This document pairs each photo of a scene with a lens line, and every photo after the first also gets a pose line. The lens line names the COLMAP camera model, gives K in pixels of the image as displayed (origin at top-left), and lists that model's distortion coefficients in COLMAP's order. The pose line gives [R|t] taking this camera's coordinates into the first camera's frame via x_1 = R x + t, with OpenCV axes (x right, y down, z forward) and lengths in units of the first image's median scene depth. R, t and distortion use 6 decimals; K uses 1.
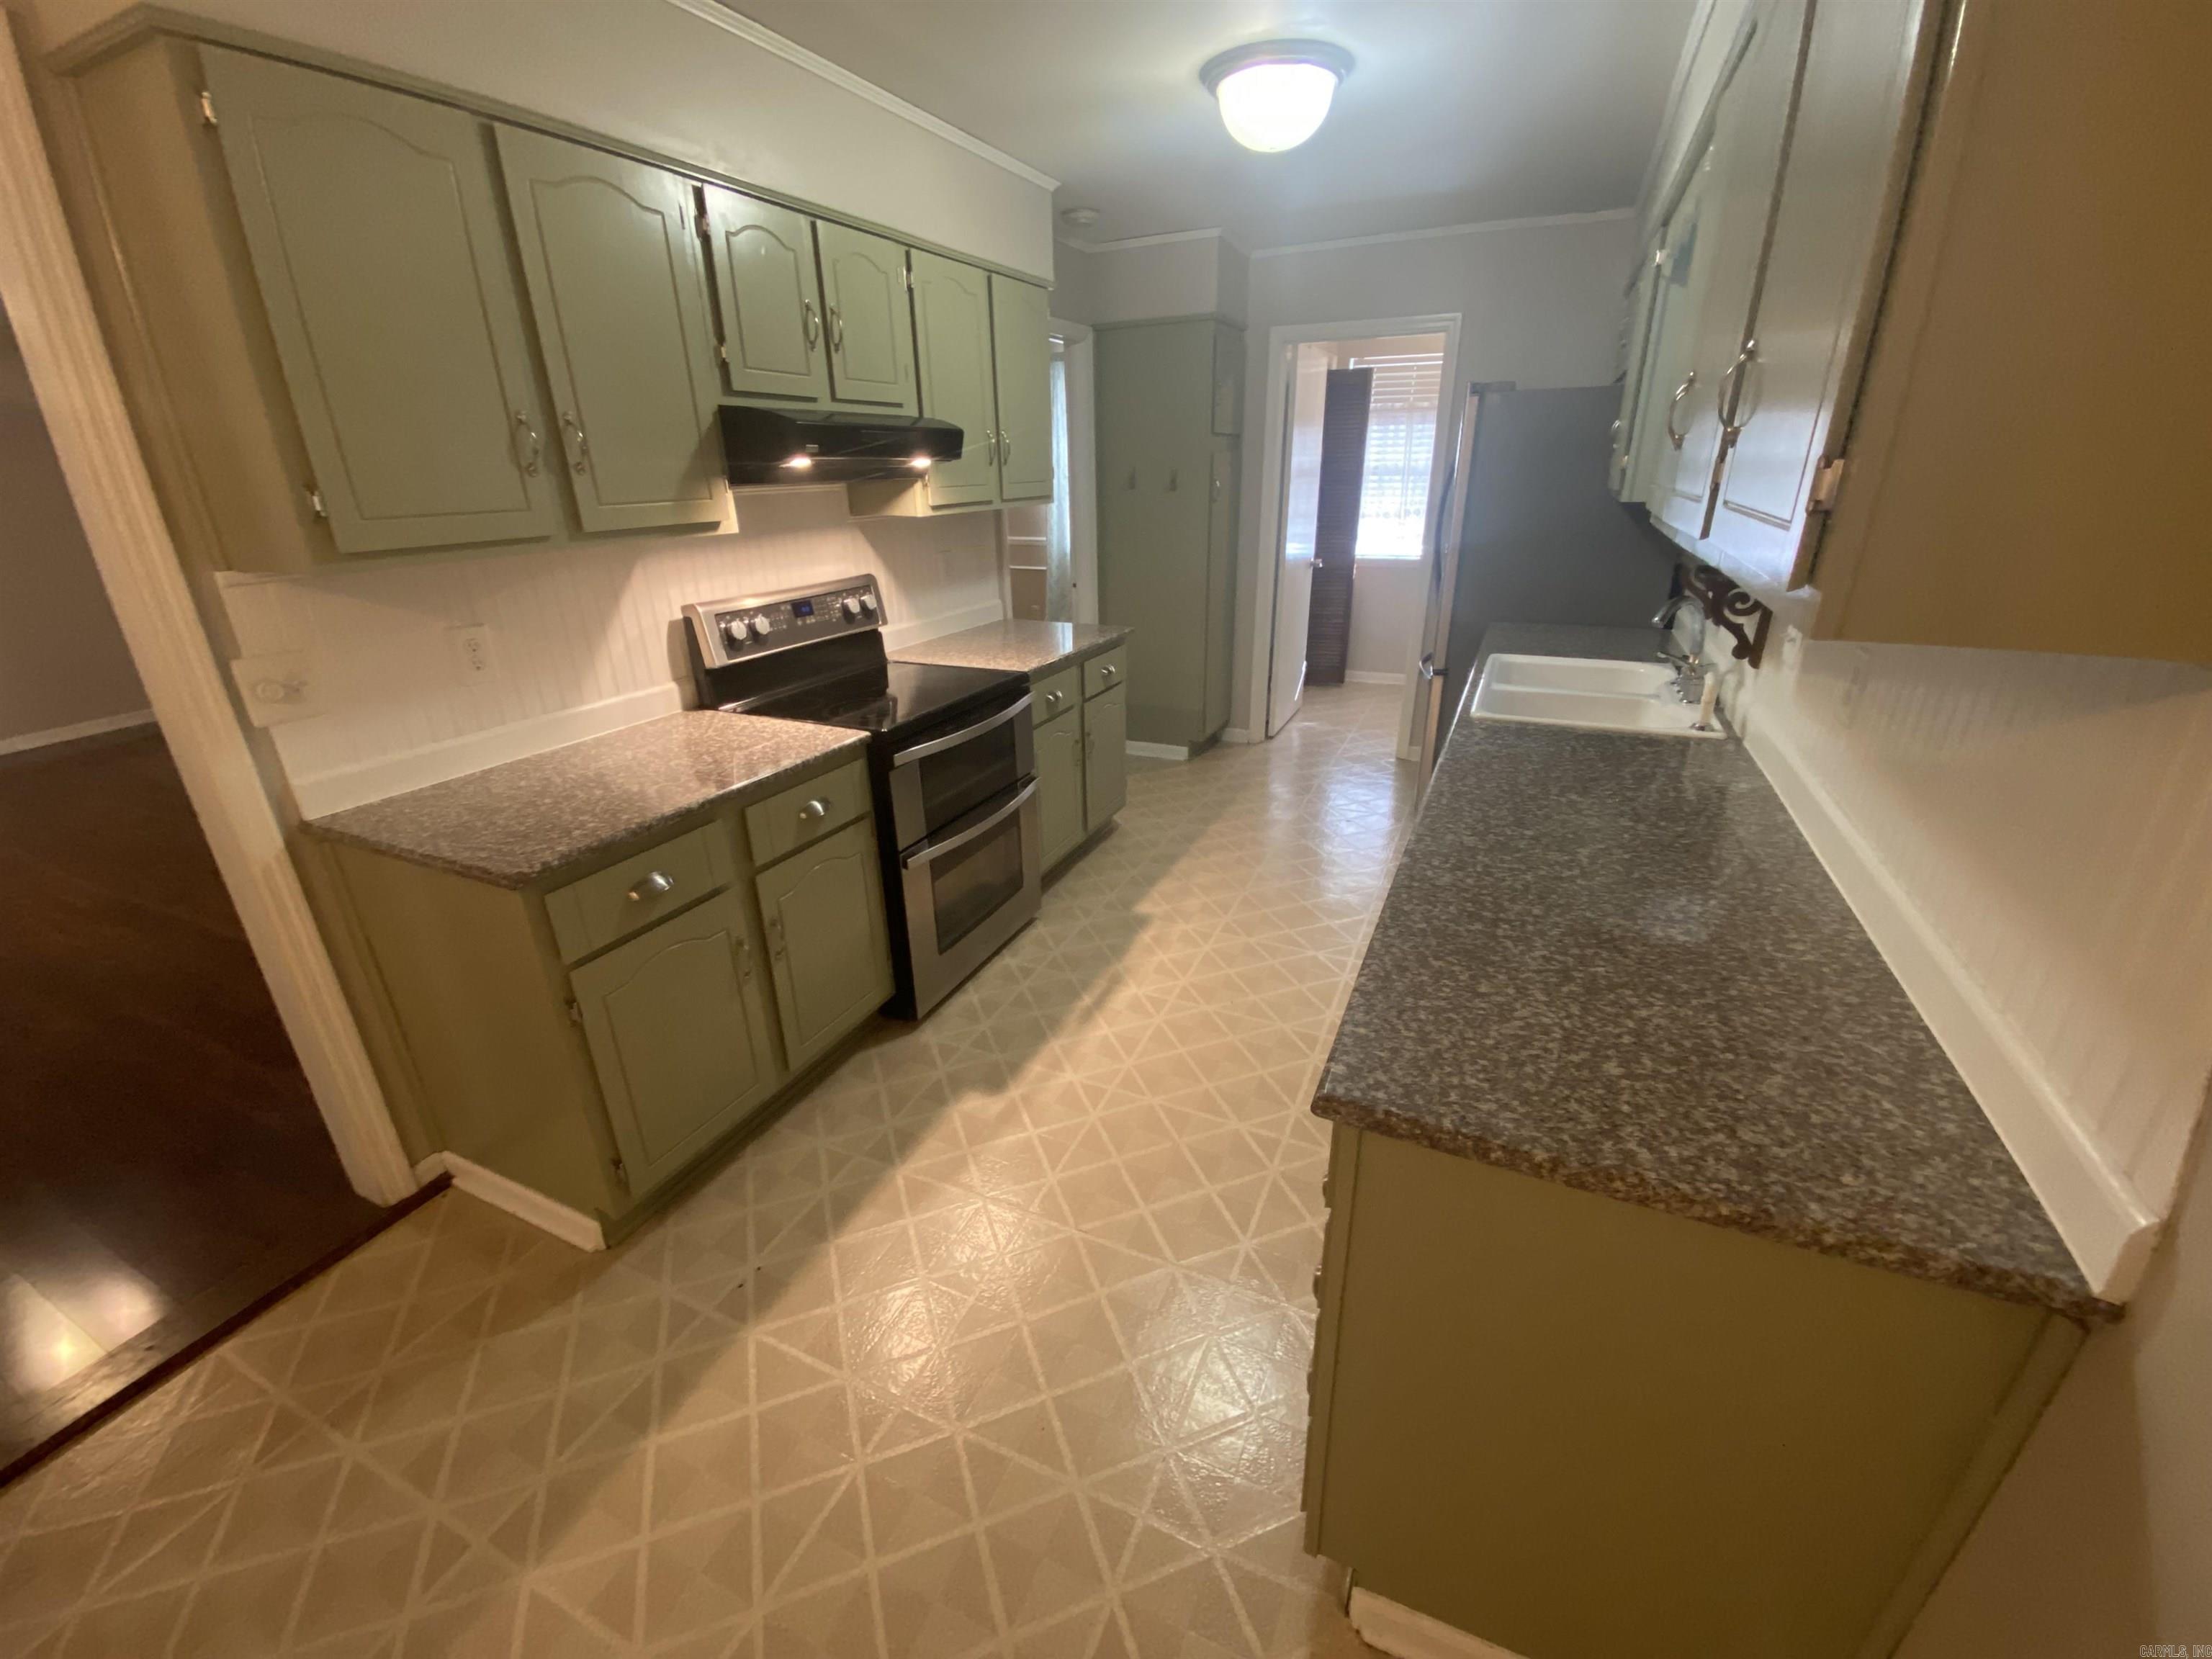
lens RADIAL K [[900.5, 0, 1071.6], [0, 900.5, 837.4], [0, 0, 1]] dist [0.016260, -0.013636]
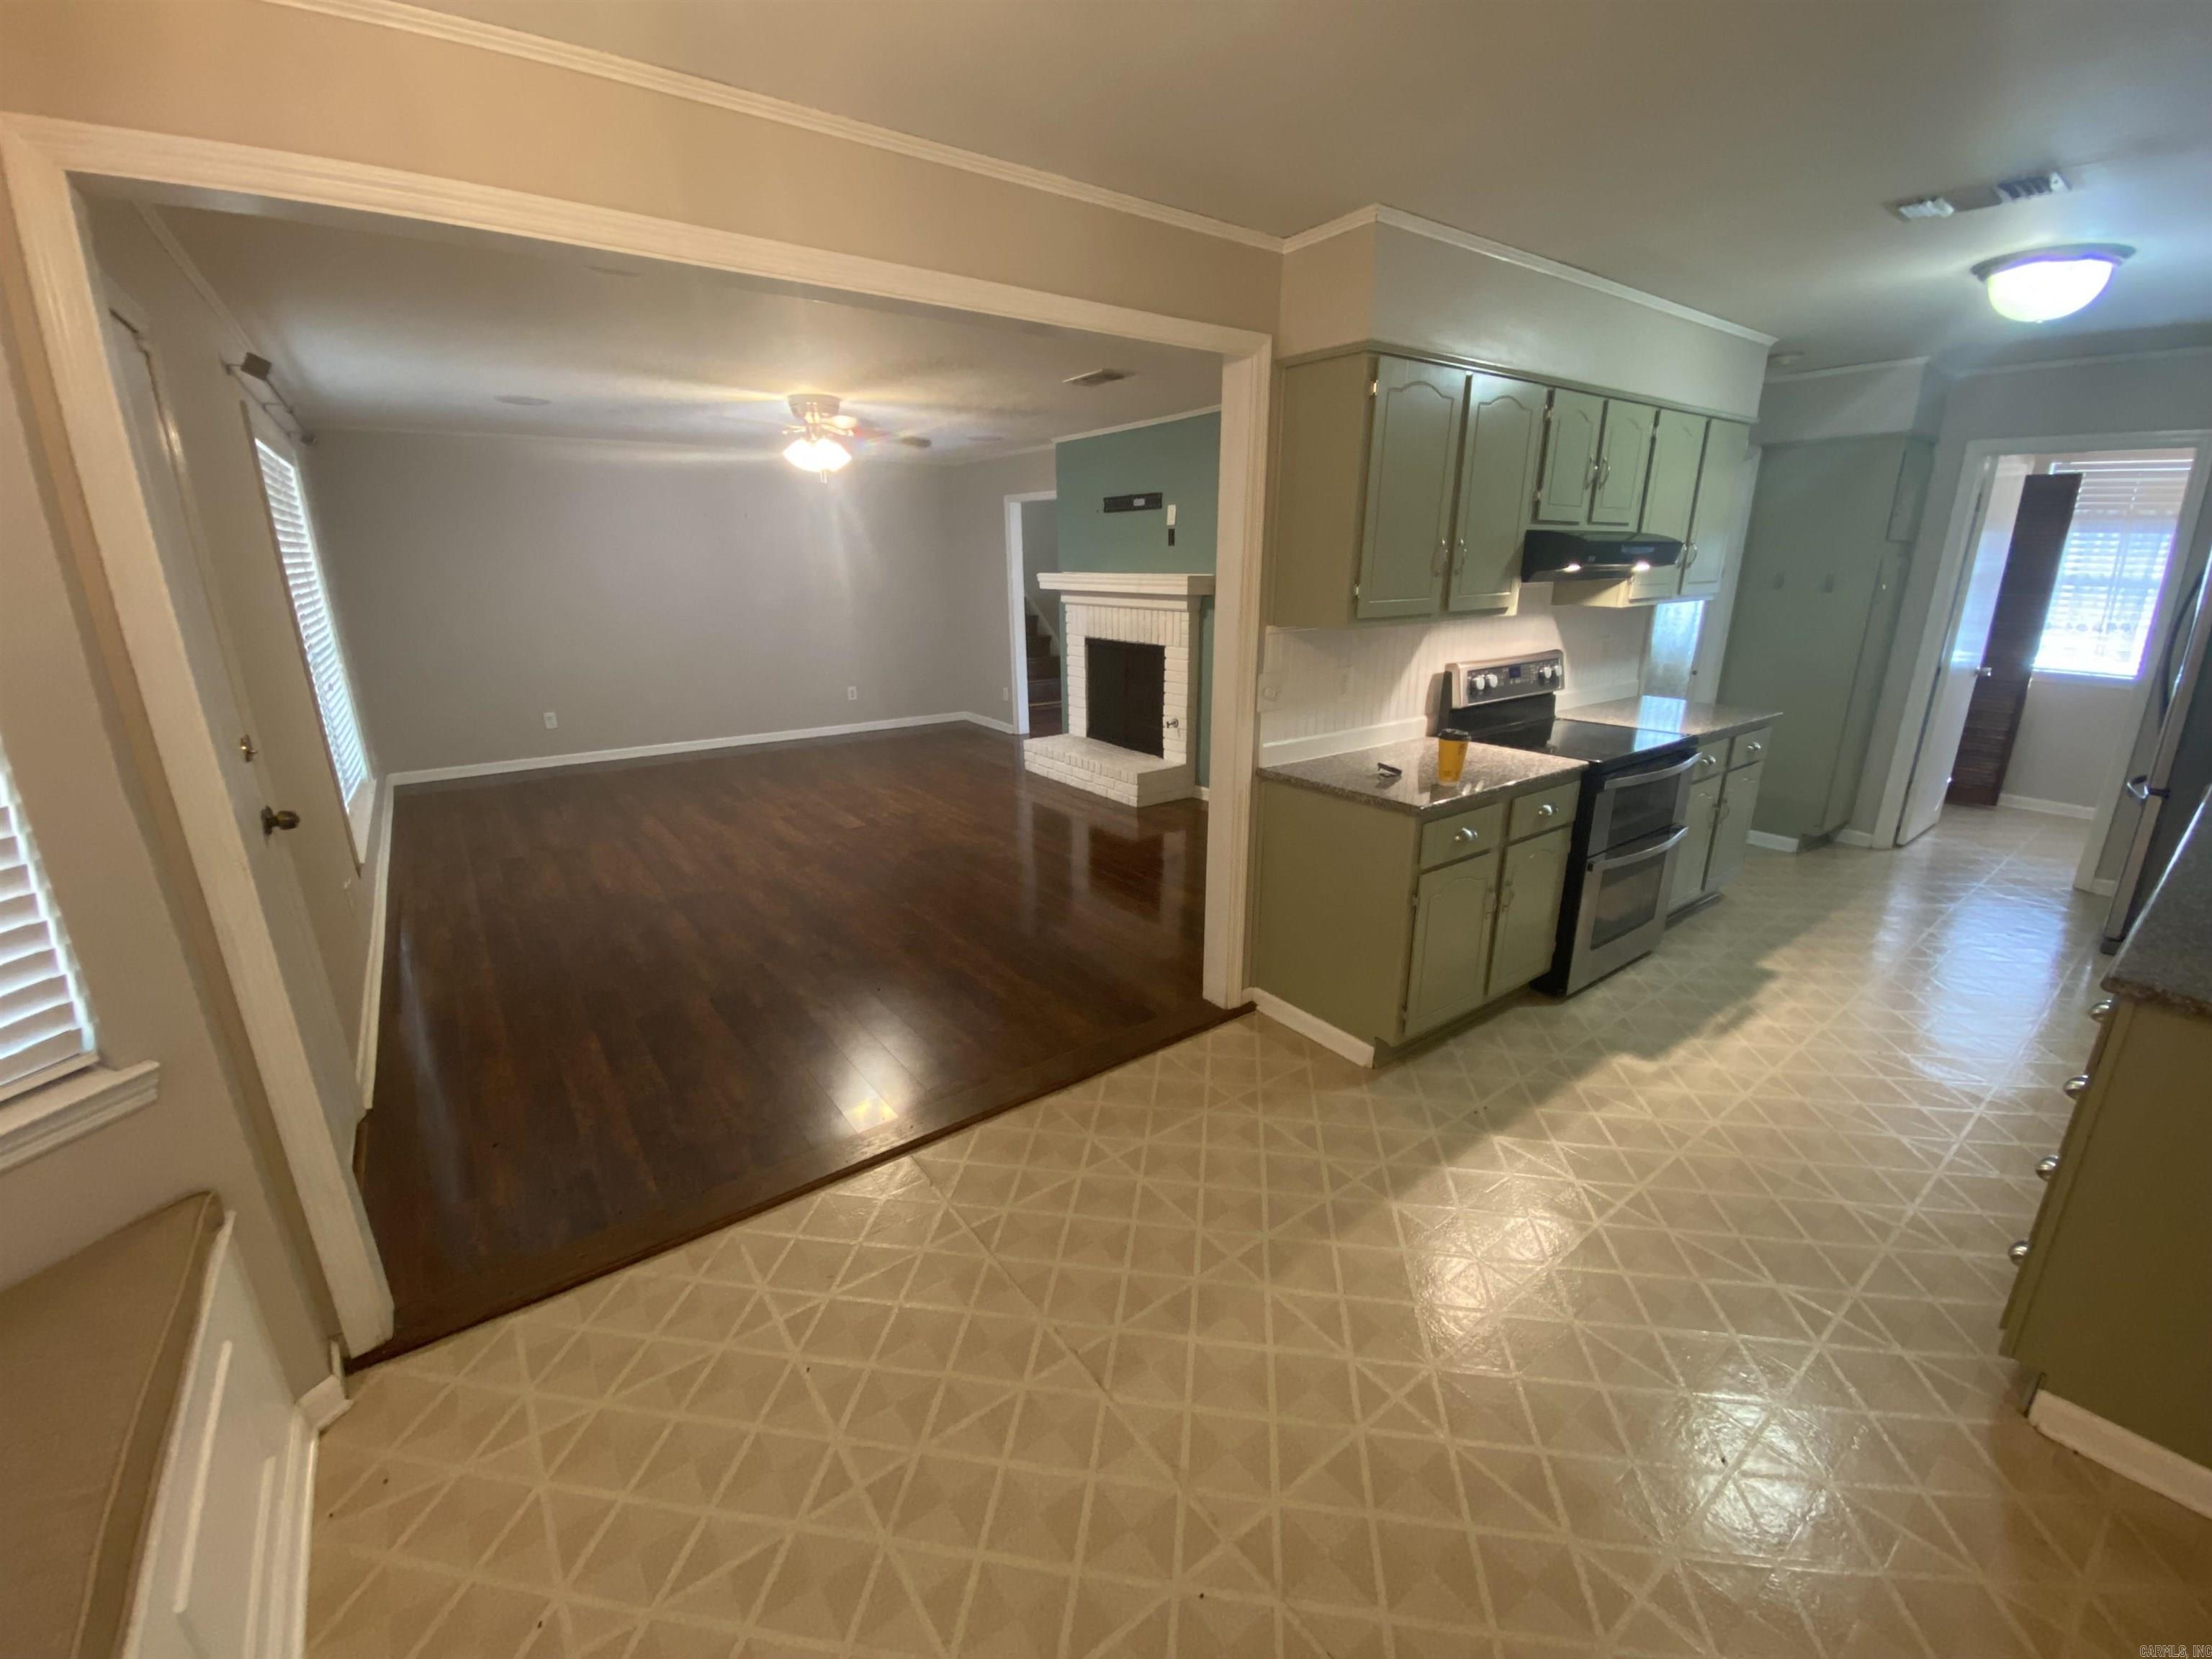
lens RADIAL K [[900.5, 0, 1097.2], [0, 900.5, 834.6], [0, 0, 1]] dist [0.016260, -0.013636]
pose [[0.888488, 0.141694, -0.436478, -0.218009], [-0.183562, 0.981466, -0.055043, 0.158736], [0.420589, 0.129025, 0.898030, -0.400703]]
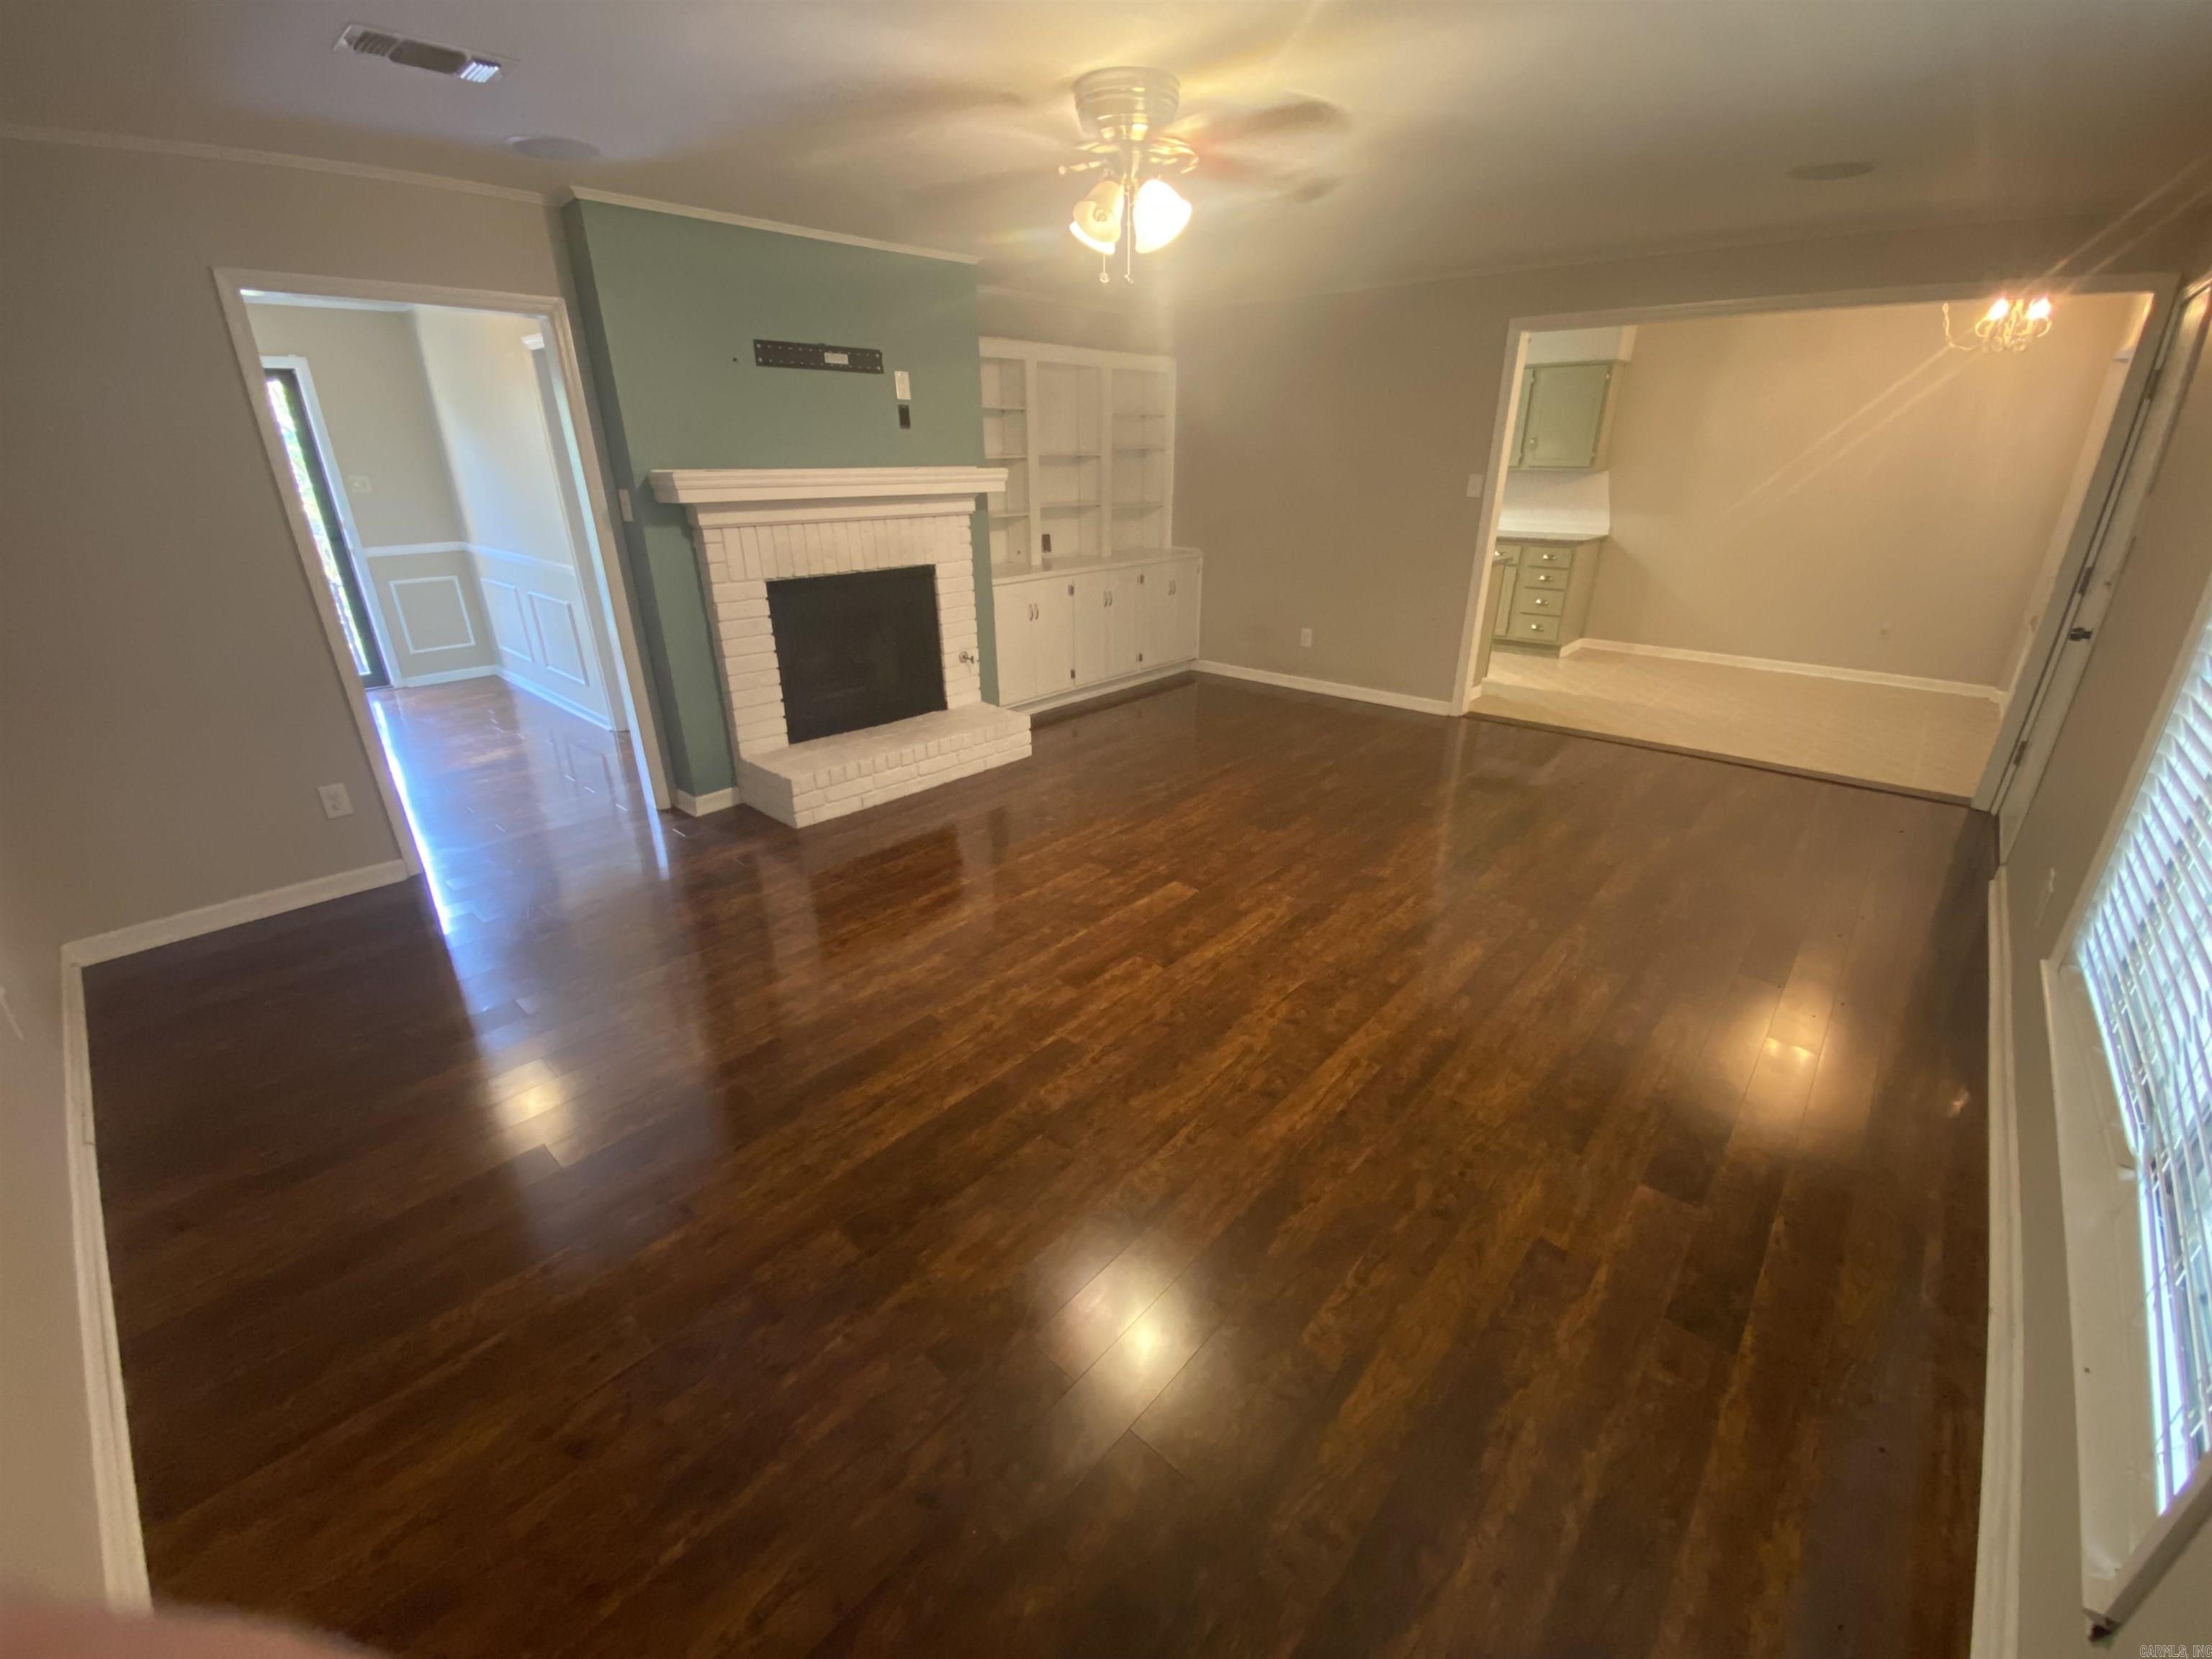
lens RADIAL K [[900.5, 0, 1117.1], [0, 900.5, 831.5], [0, 0, 1]] dist [0.016260, -0.013636]
pose [[0.257060, -0.362969, 0.895641, -2.665988], [0.373082, 0.892211, 0.254499, -0.290250], [-0.891476, 0.268726, 0.364769, 0.768316]]
